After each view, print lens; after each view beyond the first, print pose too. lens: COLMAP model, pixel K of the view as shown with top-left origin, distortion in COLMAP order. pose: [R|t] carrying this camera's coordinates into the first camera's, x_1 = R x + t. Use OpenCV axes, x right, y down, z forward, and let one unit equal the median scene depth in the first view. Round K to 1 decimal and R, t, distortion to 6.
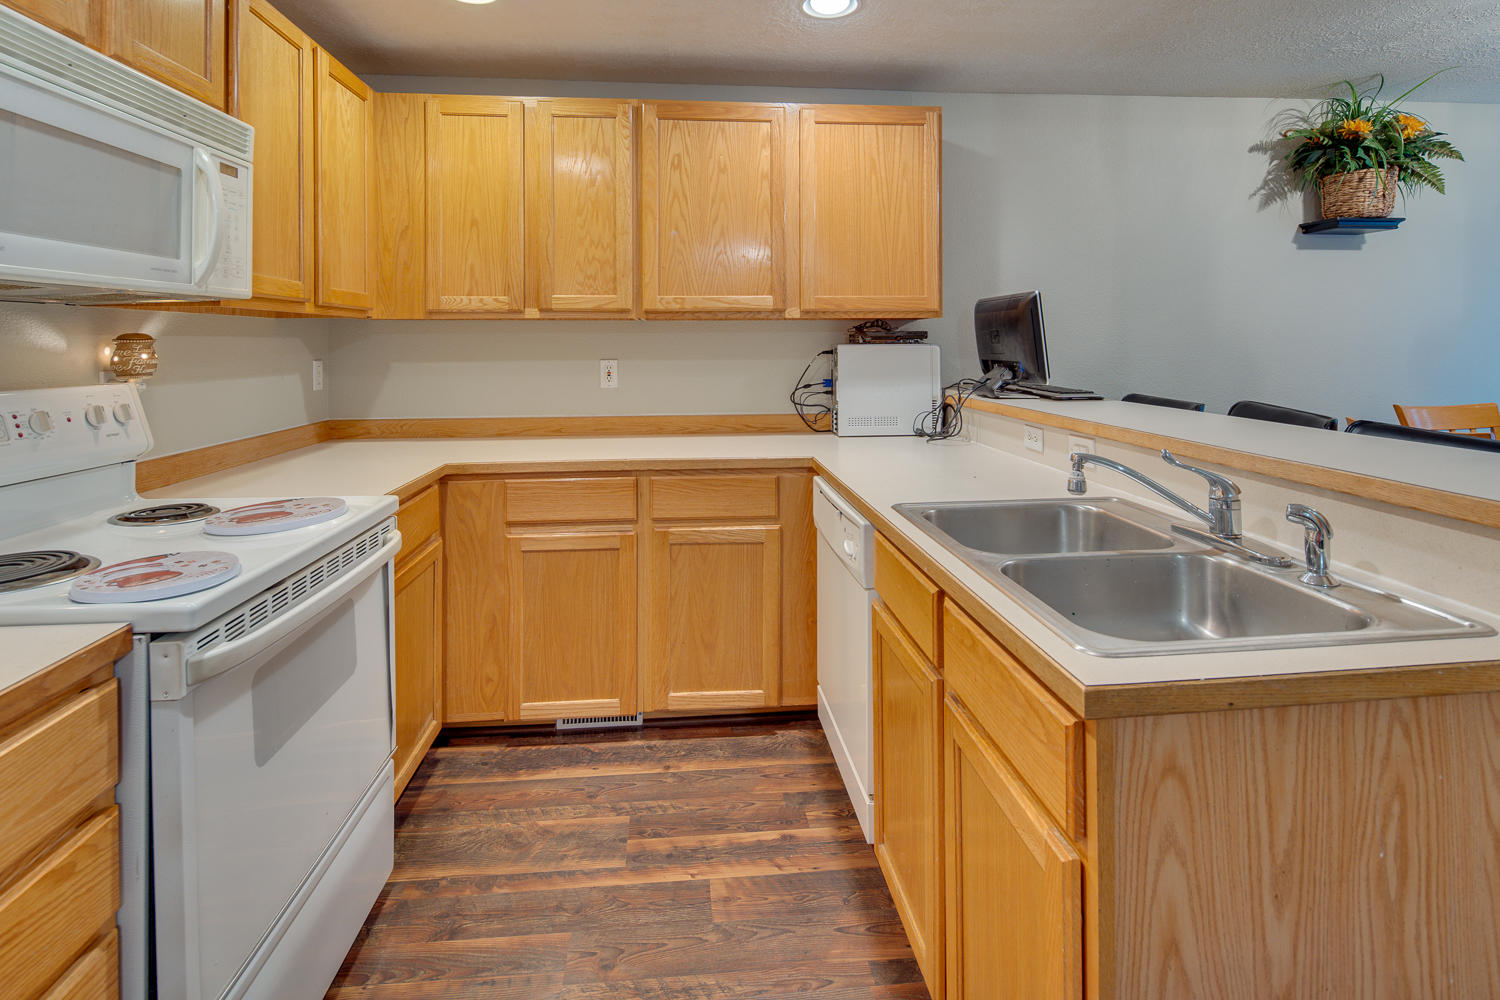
lens RADIAL K [[740.4, 0, 732.8], [0, 740.4, 341.5], [0, 0, 1]] dist [0.000065, -0.004313]
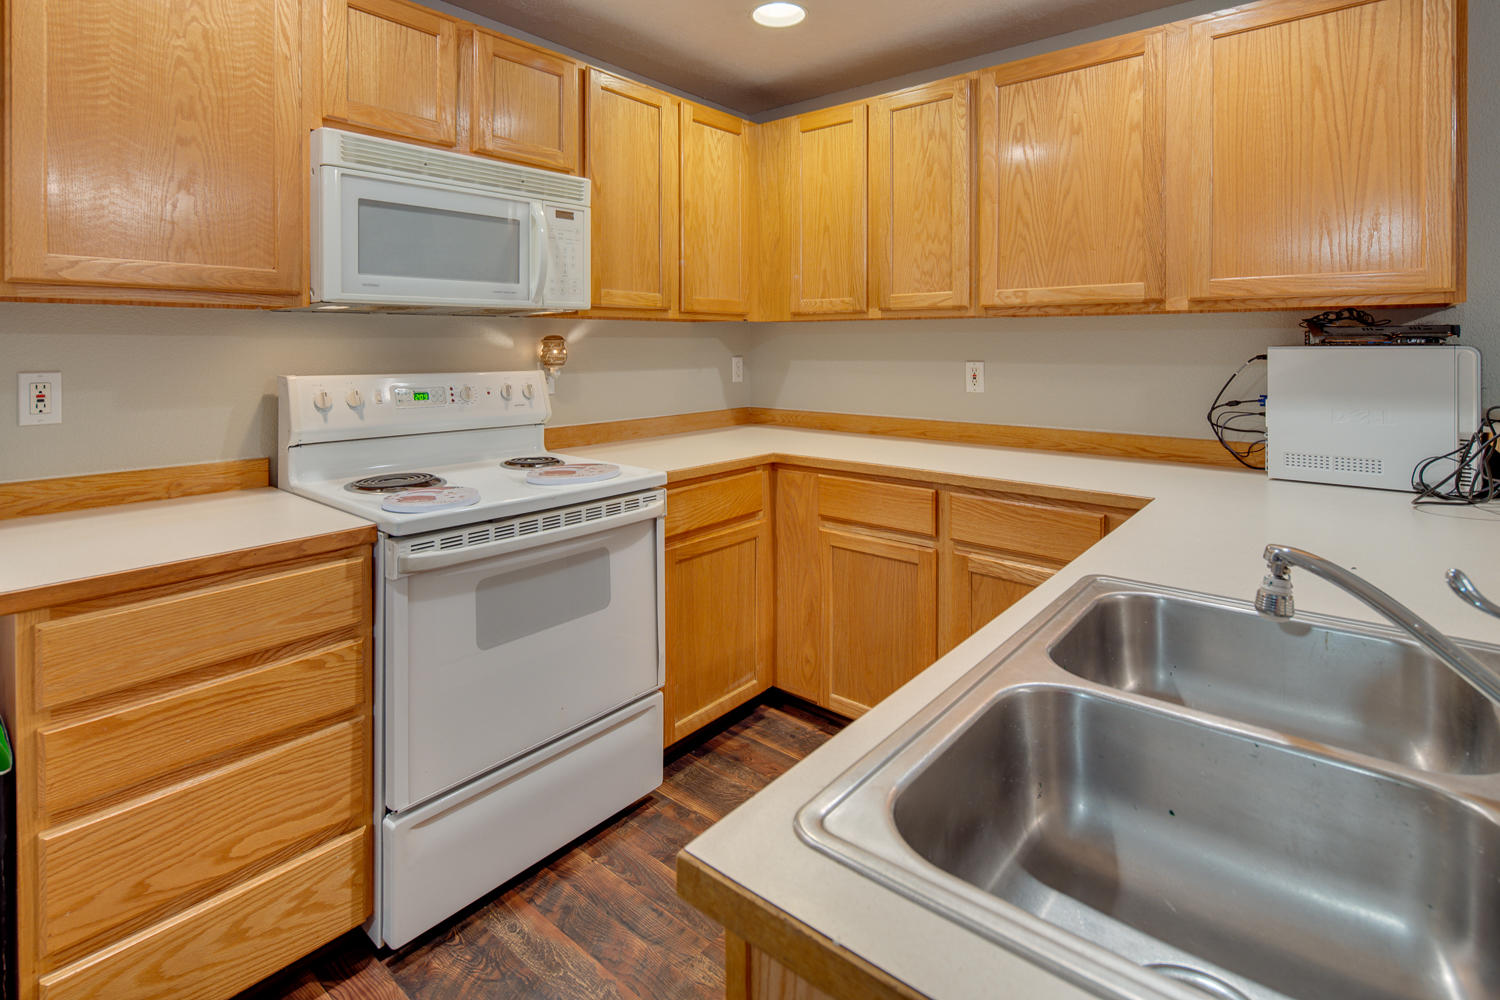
lens RADIAL K [[730.9, 0, 733.1], [0, 730.9, 346.9], [0, 0, 1]] dist [0.000753, -0.001629]
pose [[0.702154, 0.006579, -0.711995, 0.299656], [-0.000172, 0.999959, 0.009069, -0.001584], [0.712025, -0.006245, 0.702126, 0.170180]]
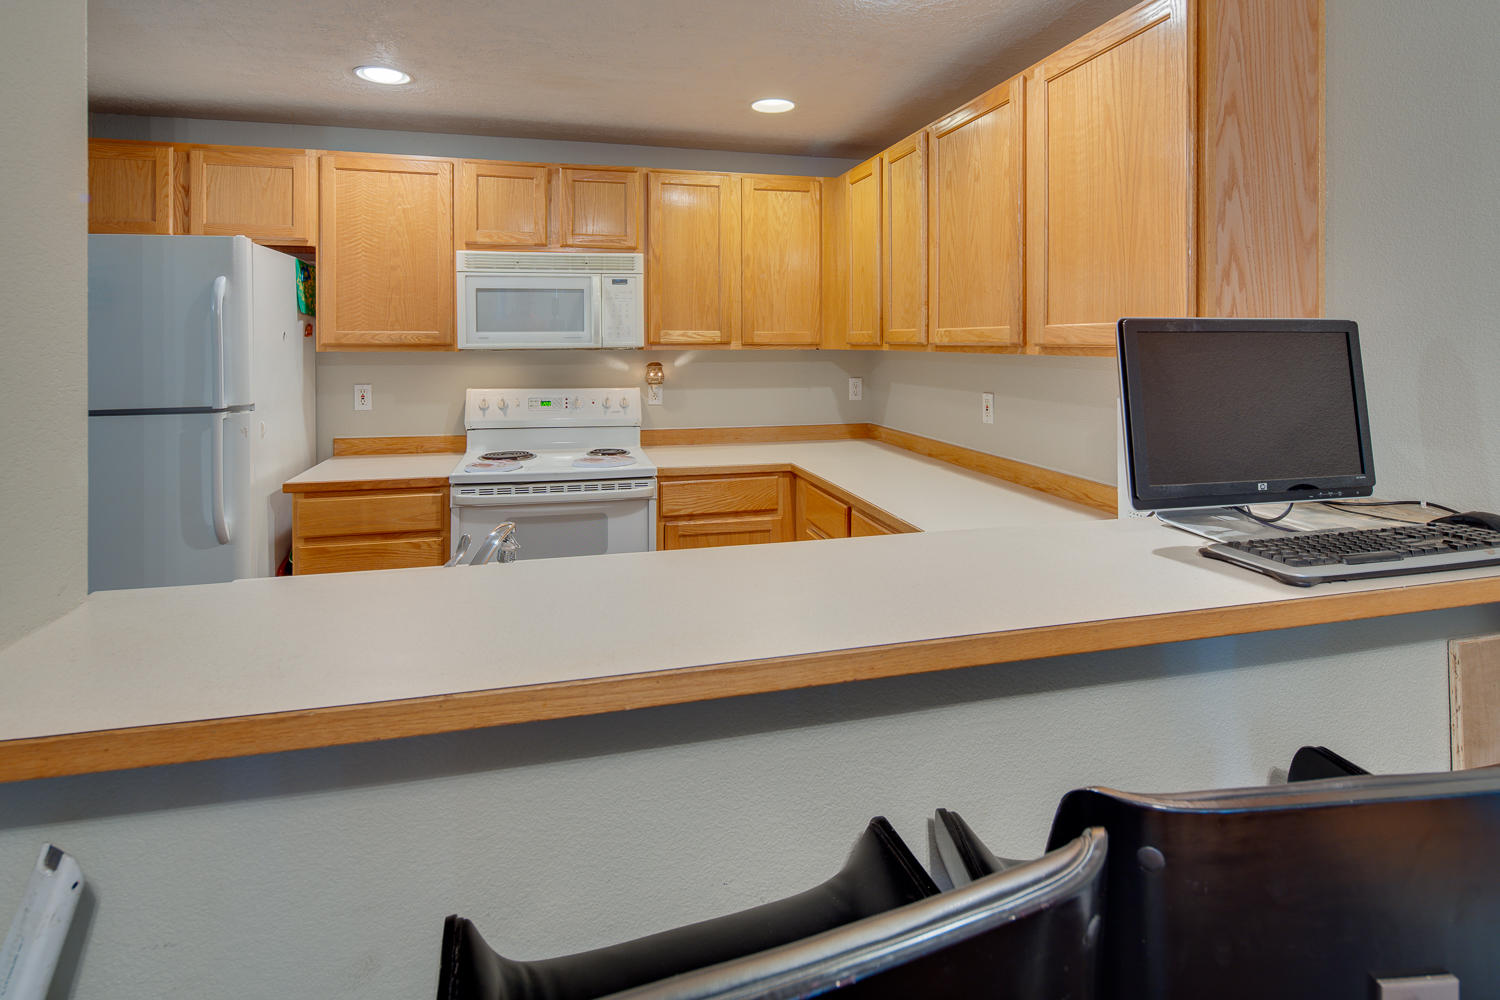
lens RADIAL K [[740.4, 0, 732.8], [0, 740.4, 341.5], [0, 0, 1]] dist [0.000065, -0.004313]
pose [[0.157435, 0.004252, -0.987520, 0.789162], [0.002904, 0.999984, 0.004768, -0.050978], [0.987525, -0.003618, 0.157420, 0.603153]]
